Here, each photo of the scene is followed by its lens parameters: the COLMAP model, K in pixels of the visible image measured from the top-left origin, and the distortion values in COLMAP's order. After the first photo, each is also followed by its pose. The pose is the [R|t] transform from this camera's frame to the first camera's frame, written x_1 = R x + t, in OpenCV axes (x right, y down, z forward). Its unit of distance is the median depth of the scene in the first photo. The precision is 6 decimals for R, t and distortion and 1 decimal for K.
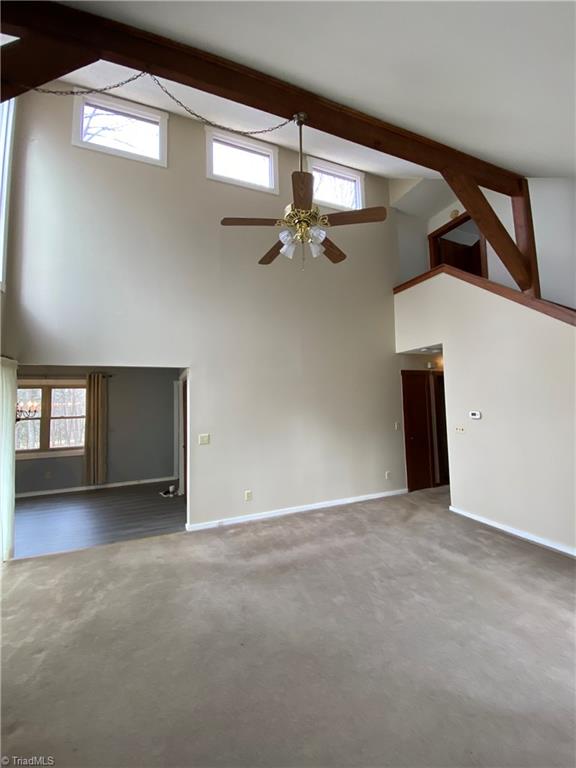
lens RADIAL K [[309.9, 0, 287.2], [0, 309.9, 381.9], [0, 0, 1]] dist [0.015490, -0.013020]
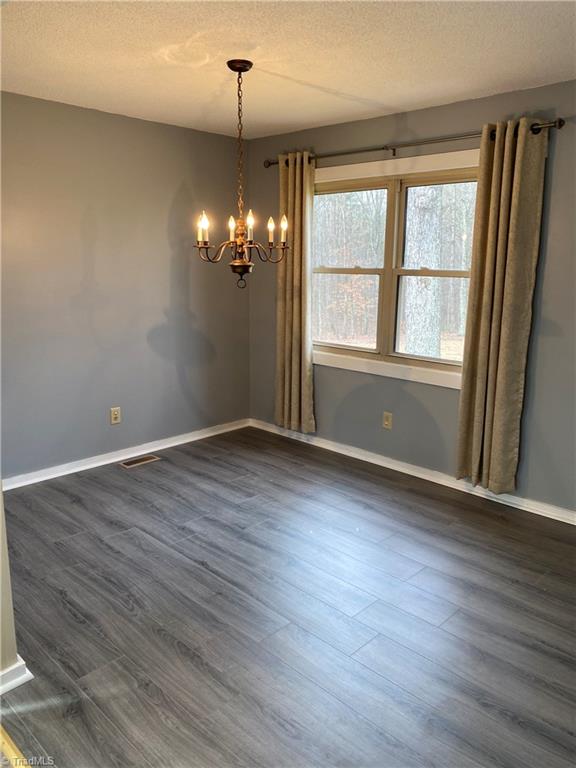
lens RADIAL K [[587.7, 0, 283.9], [0, 587.7, 387.8], [0, 0, 1]] dist [0.031343, -0.040671]
pose [[0.395551, 0.228744, -0.889503, -0.171139], [0.036048, 0.963876, 0.263900, 0.059329], [0.917736, -0.136451, 0.373017, 0.593332]]
